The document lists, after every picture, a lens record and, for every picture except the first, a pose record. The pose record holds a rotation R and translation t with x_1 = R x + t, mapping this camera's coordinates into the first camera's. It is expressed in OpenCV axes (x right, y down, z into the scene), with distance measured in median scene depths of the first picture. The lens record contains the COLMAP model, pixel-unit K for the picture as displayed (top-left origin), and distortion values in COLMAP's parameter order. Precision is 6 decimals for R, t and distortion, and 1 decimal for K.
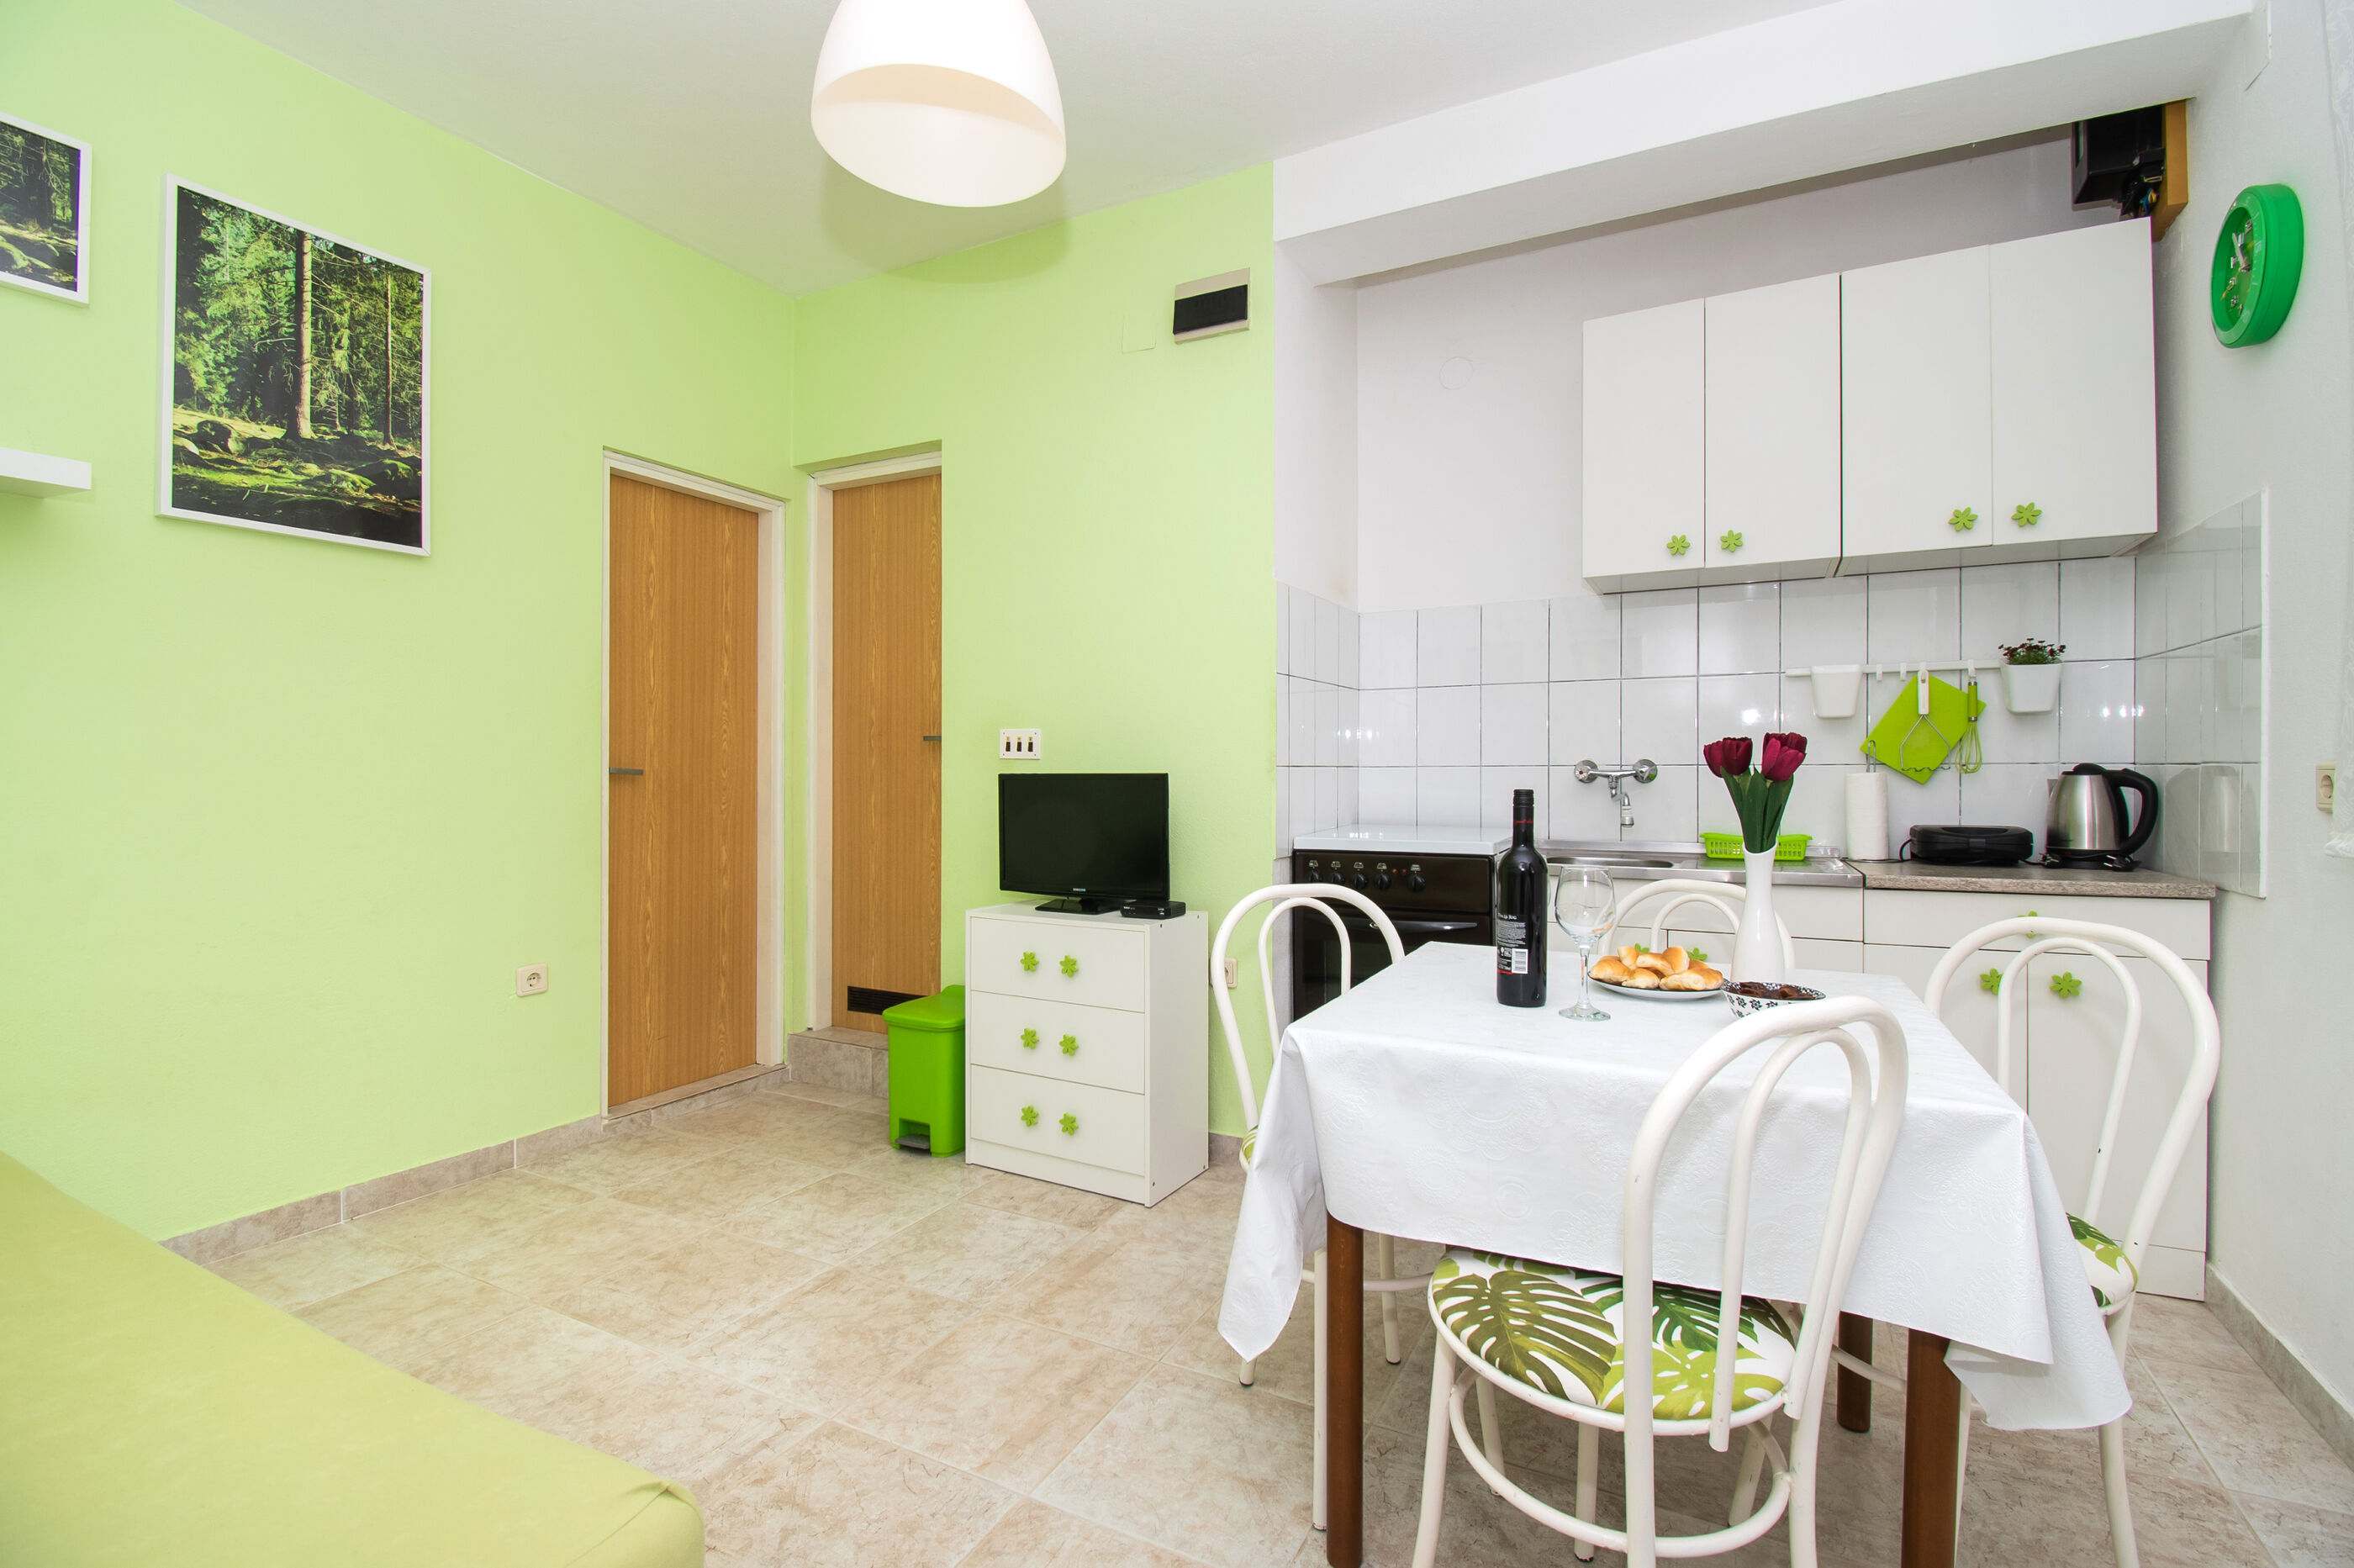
lens RADIAL K [[1042.6, 0, 1195.6], [0, 1042.6, 784.7], [0, 0, 1]] dist [-0.003303, -0.011532]
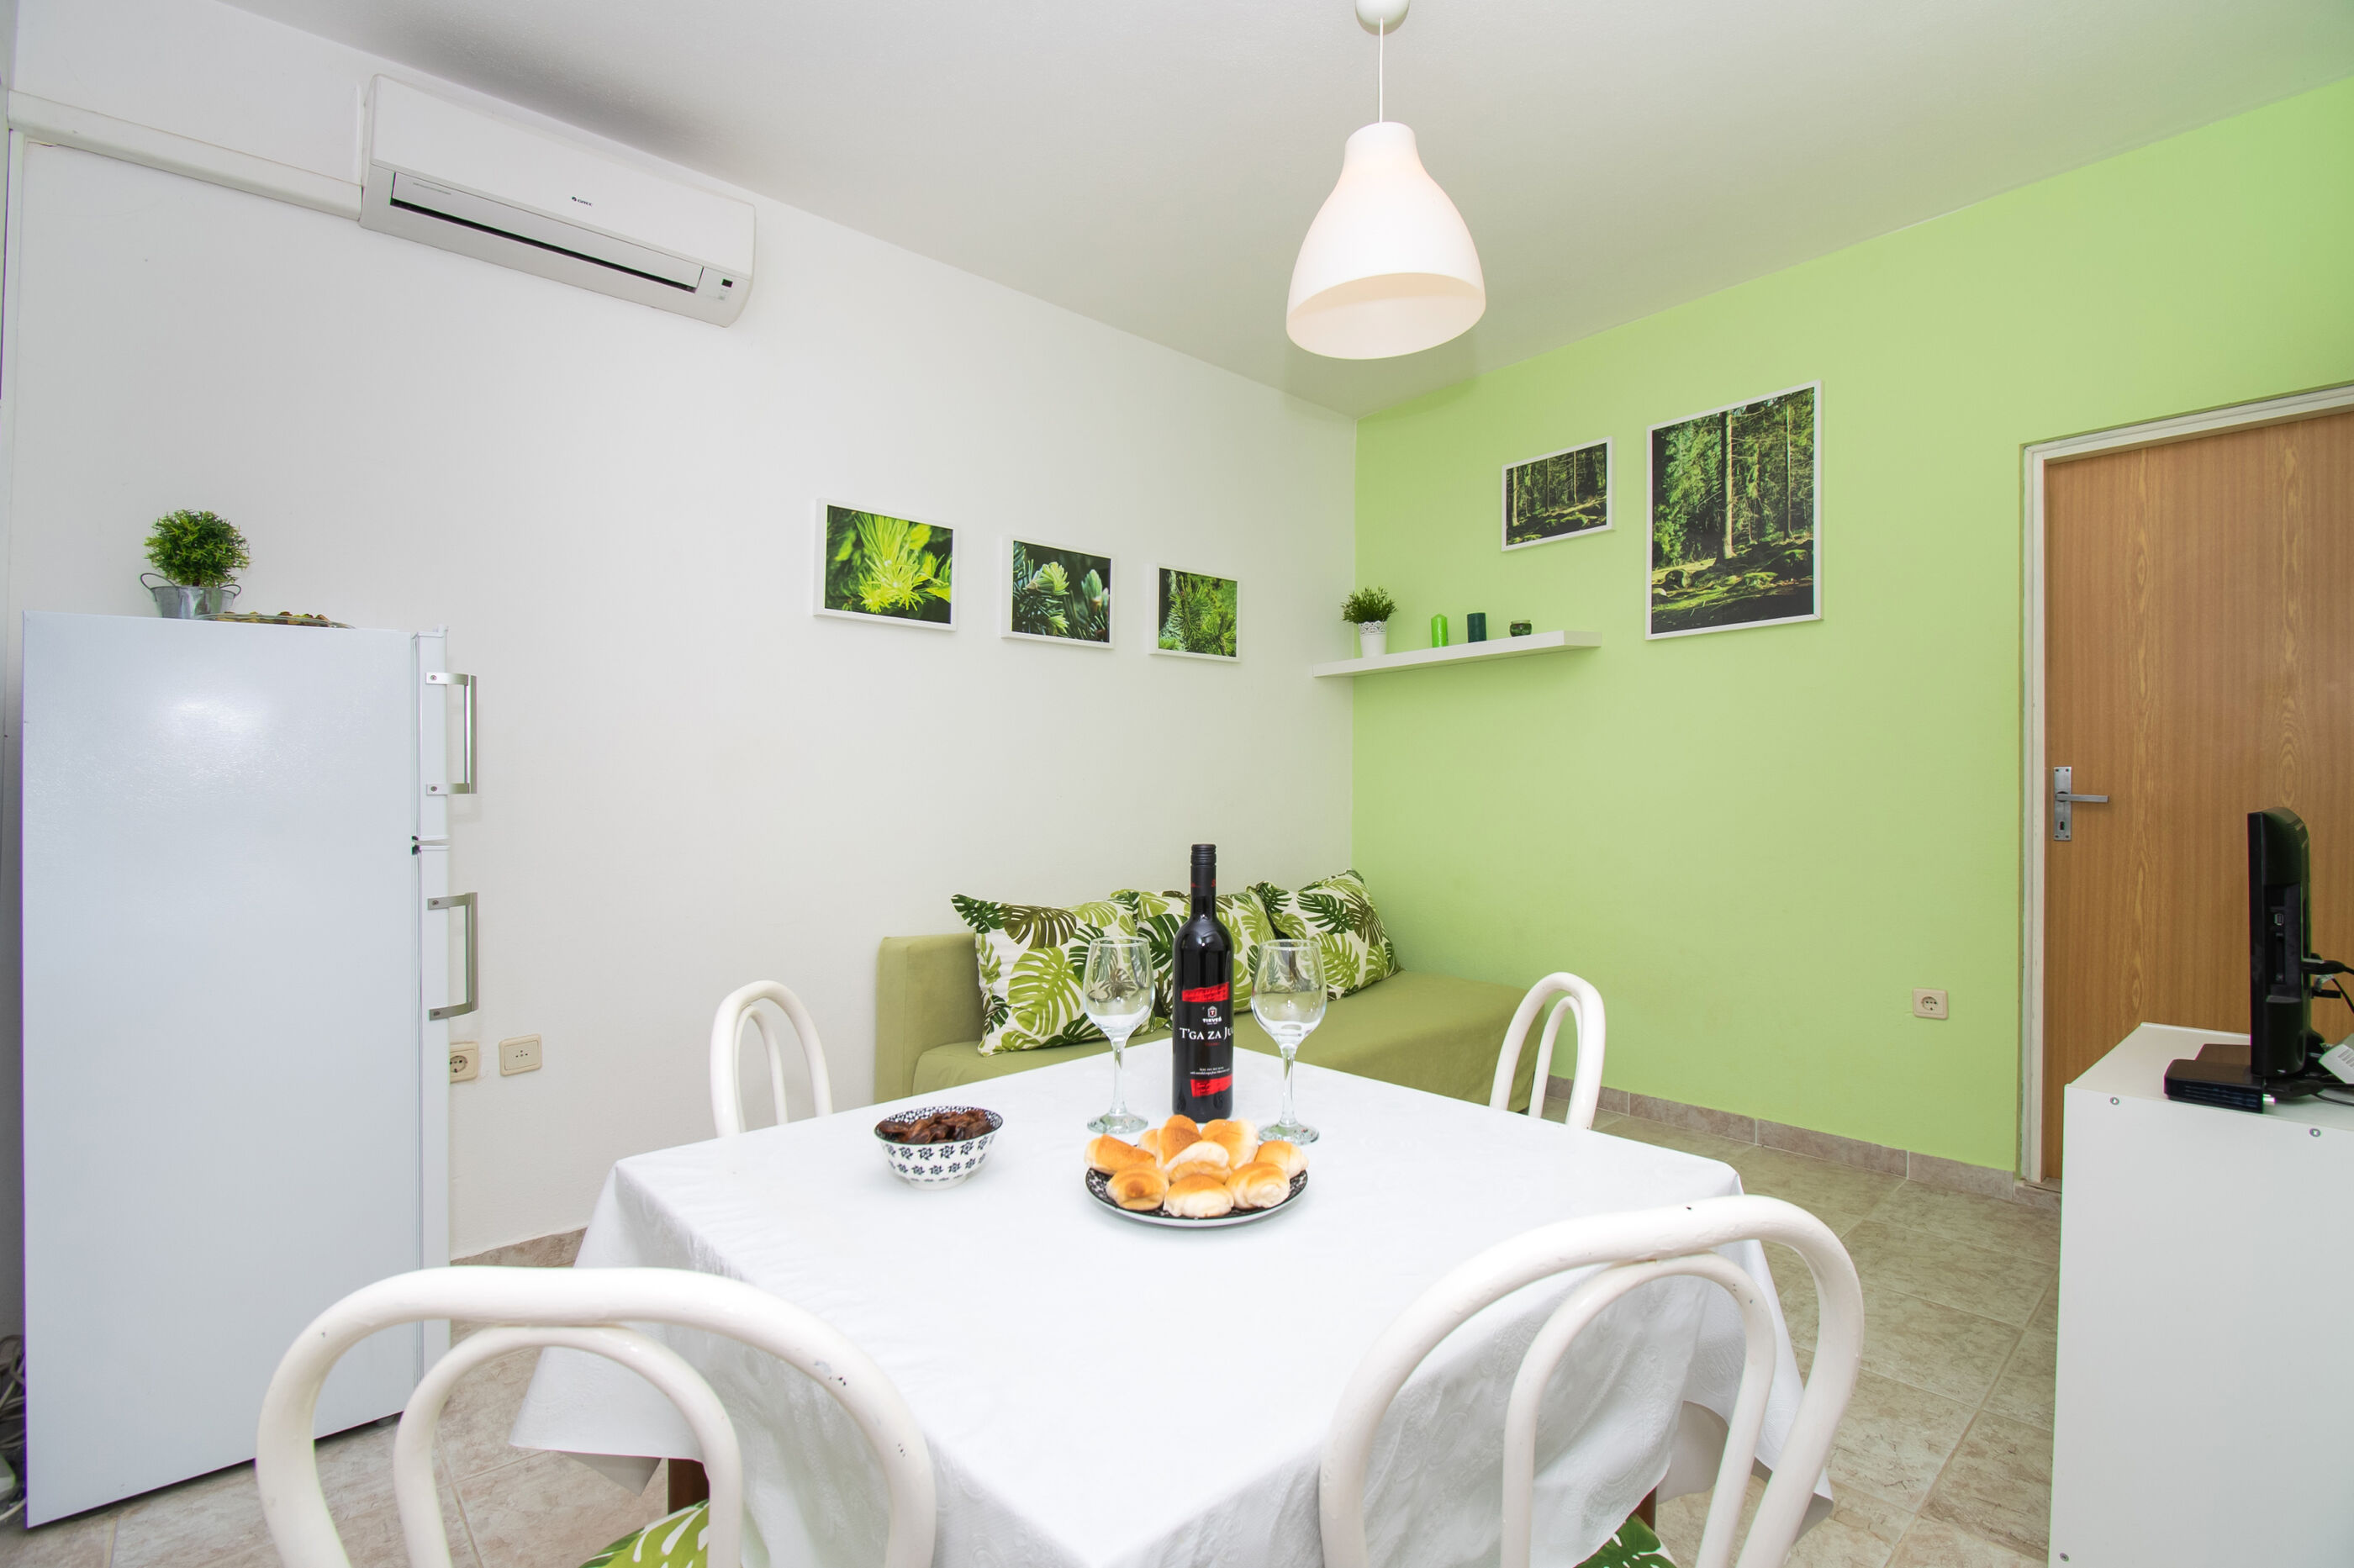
lens RADIAL K [[1042.6, 0, 1209.2], [0, 1042.6, 759.2], [0, 0, 1]] dist [-0.003303, -0.011532]
pose [[-0.341691, -0.029711, -0.939343, 0.645992], [-0.001758, 0.999519, -0.030975, -0.021941], [0.939811, -0.008933, -0.341579, 0.779653]]
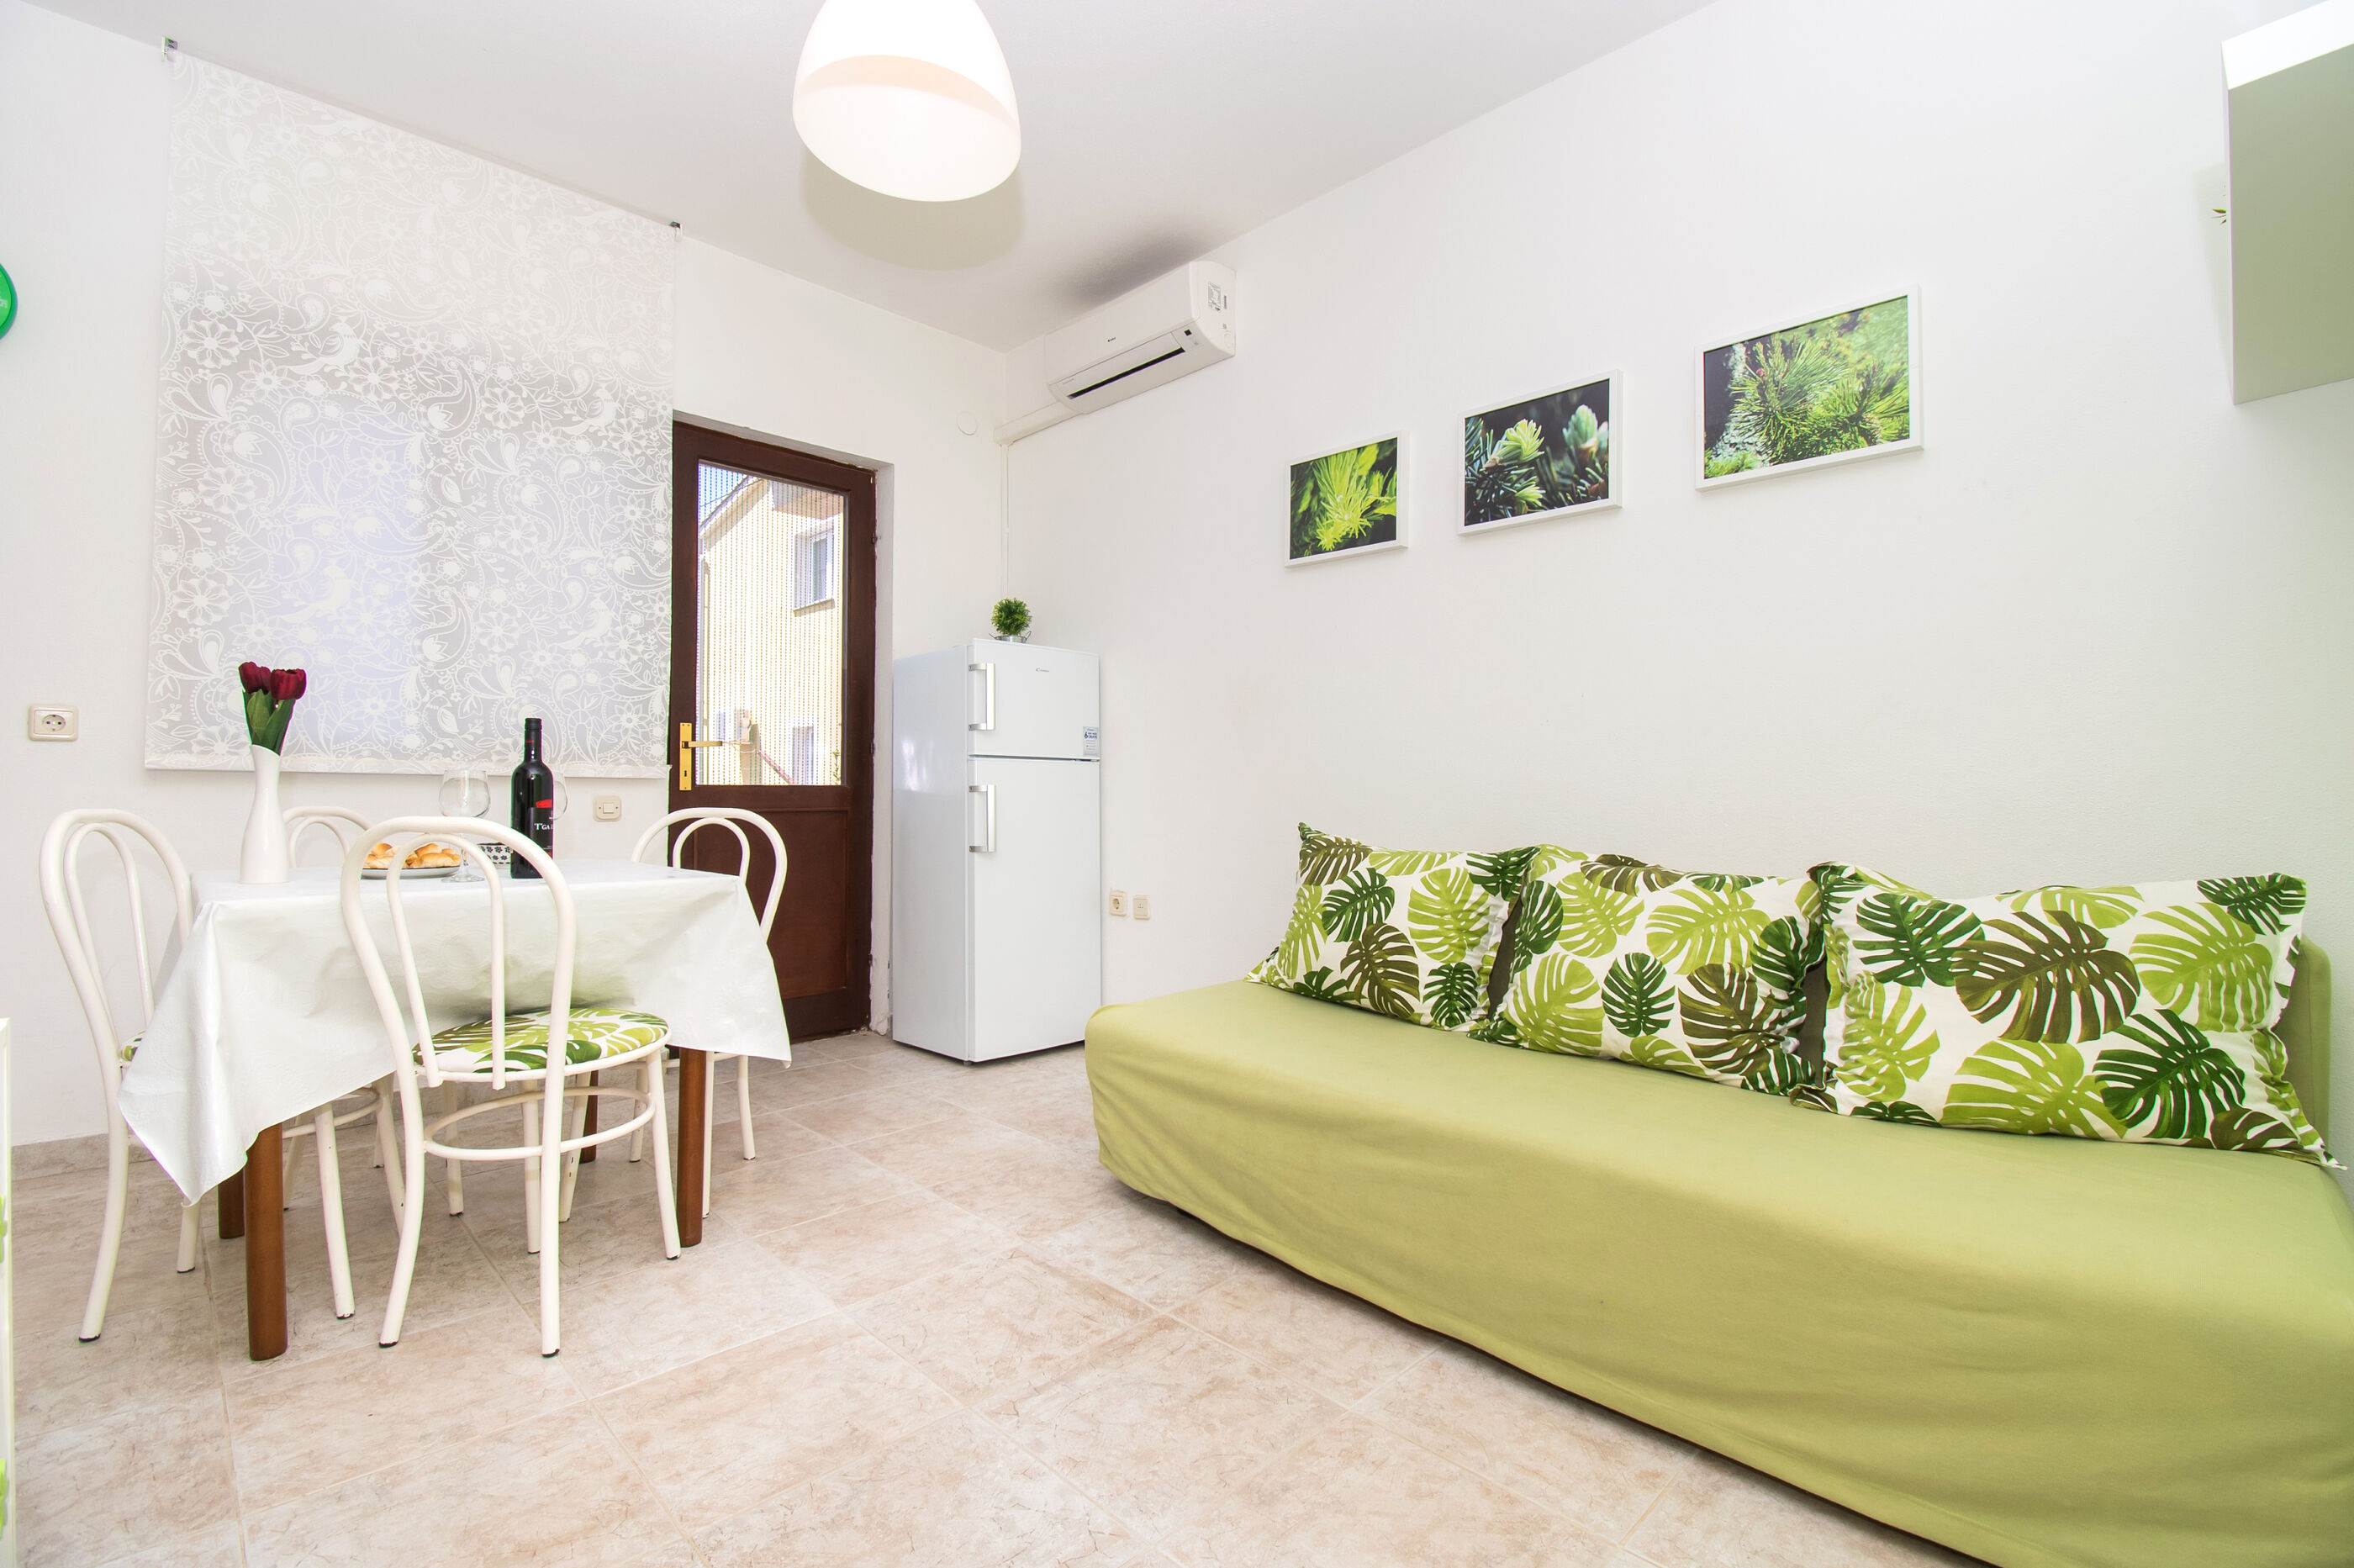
lens RADIAL K [[1042.6, 0, 1200.2], [0, 1042.6, 783.8], [0, 0, 1]] dist [-0.003303, -0.011532]
pose [[-0.953627, -0.006704, 0.300916, -0.550366], [-0.007937, 0.999964, -0.002875, 0.051733], [-0.300886, -0.005130, -0.953646, 1.222012]]
